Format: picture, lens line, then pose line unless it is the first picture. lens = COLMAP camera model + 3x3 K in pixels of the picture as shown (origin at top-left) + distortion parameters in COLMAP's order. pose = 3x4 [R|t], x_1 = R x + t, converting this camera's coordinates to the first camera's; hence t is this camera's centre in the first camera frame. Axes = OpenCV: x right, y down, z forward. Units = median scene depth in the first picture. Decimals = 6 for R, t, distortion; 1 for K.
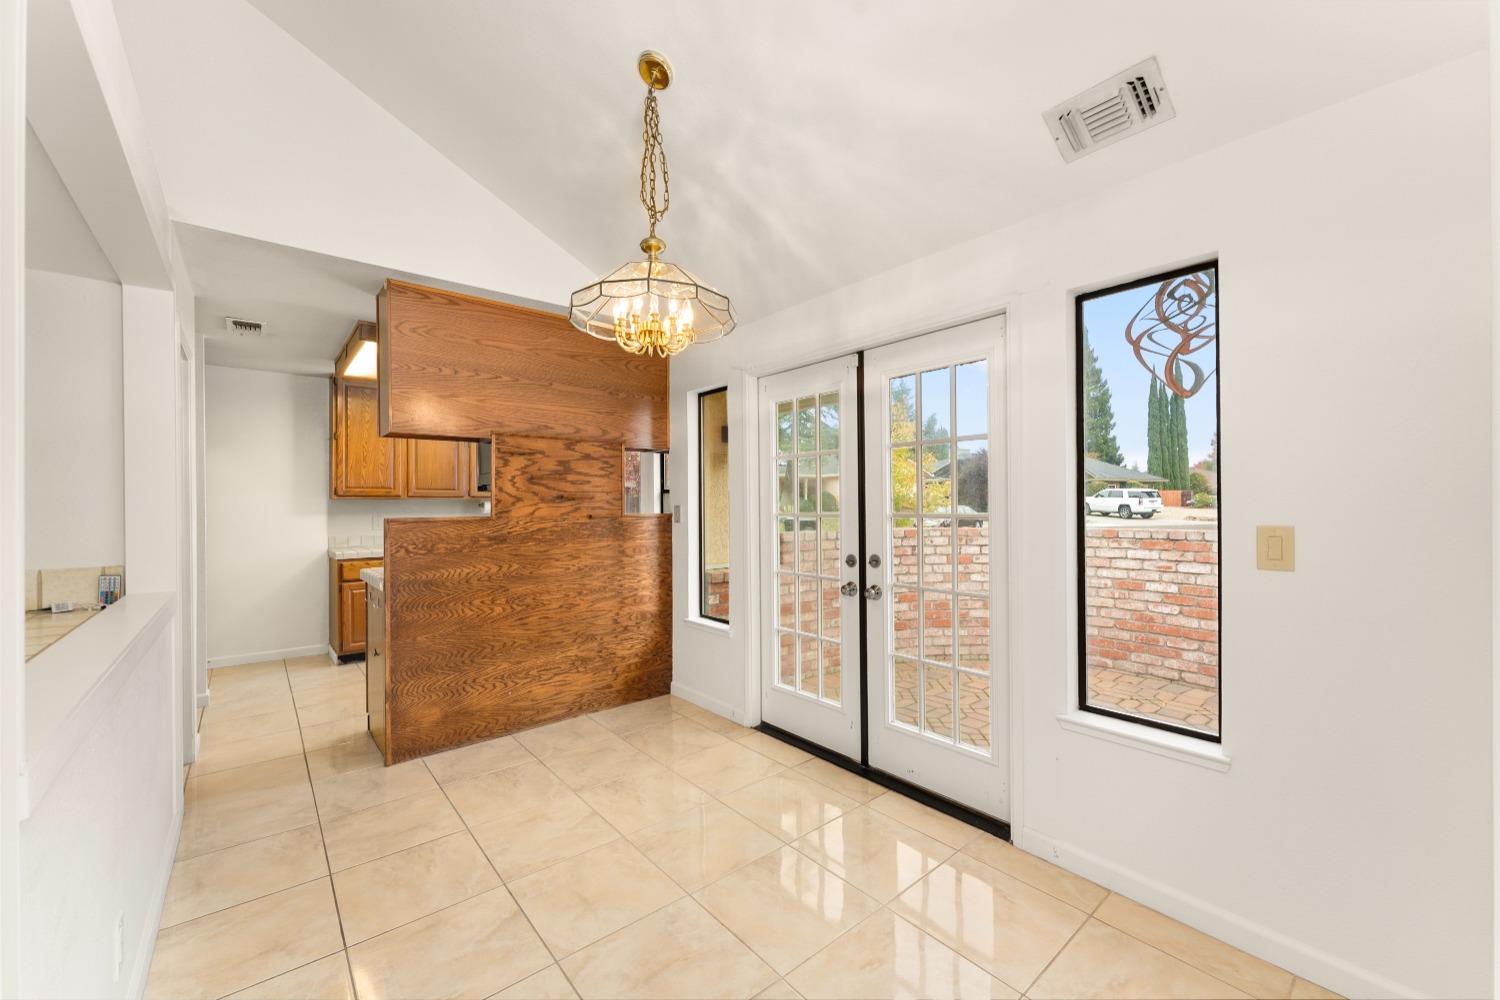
lens RADIAL K [[601.2, 0, 745.4], [0, 601.2, 506.2], [0, 0, 1]] dist [-0.025162, 0.001167]
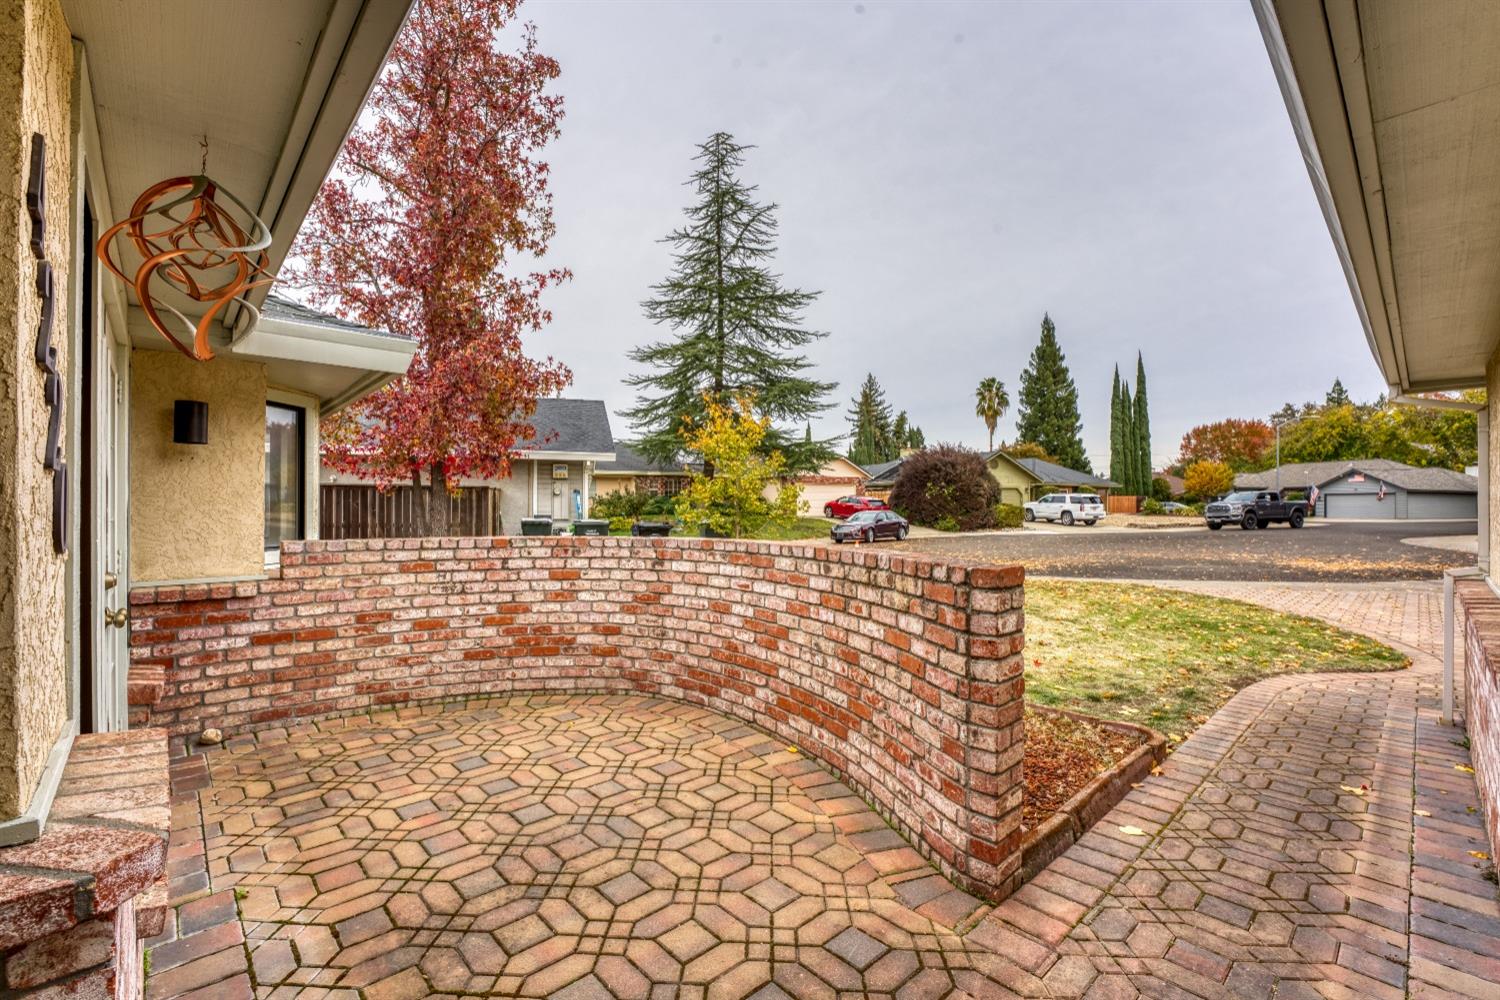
lens RADIAL K [[654.0, 0, 751.1], [0, 654.0, 500.9], [0, 0, 1]] dist [-0.011921, -0.000646]
pose [[0.997031, 0.009202, 0.076446, 0.548011], [-0.008212, 0.999878, -0.013251, -0.004252], [-0.076559, 0.012584, 0.996986, 0.067204]]
